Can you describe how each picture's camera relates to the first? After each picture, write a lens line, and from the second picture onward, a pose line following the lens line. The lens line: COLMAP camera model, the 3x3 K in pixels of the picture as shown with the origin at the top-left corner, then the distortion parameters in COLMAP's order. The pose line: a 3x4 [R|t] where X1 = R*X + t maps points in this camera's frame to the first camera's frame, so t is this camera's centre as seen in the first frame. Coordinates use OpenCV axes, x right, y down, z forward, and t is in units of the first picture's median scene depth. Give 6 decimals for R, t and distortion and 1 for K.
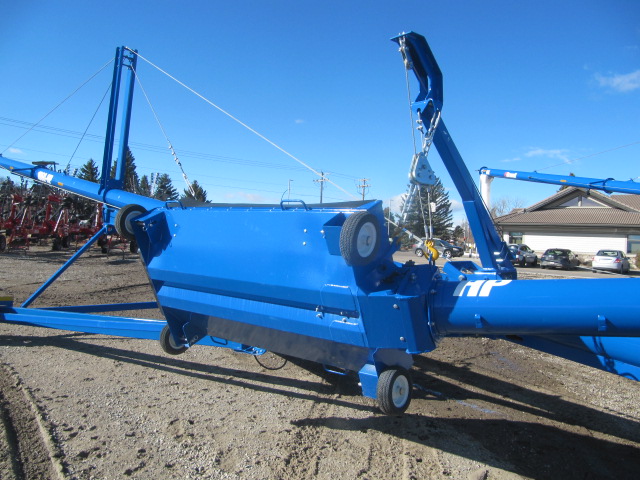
lens RADIAL K [[525.5, 0, 320.0], [0, 525.5, 240.0], [0, 0, 1]] dist [-0.053415, 0.017622]
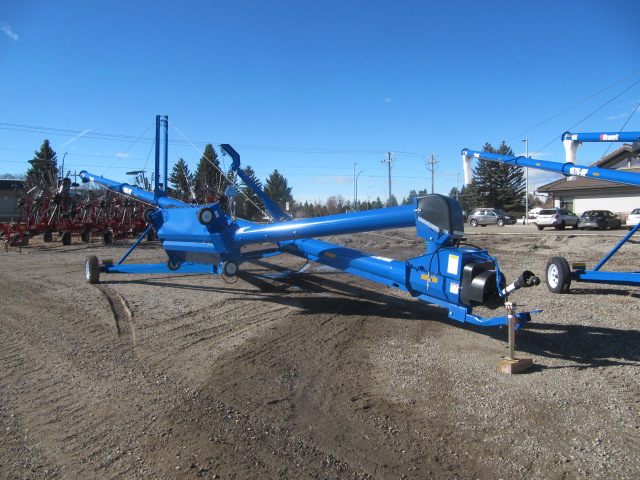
lens RADIAL K [[525.5, 0, 320.0], [0, 525.5, 240.0], [0, 0, 1]] dist [-0.053415, 0.017622]
pose [[0.982891, -0.062840, -0.173135, 0.091726], [0.069159, 0.997133, 0.030705, 0.006430], [0.170709, -0.042154, 0.984419, -0.140090]]
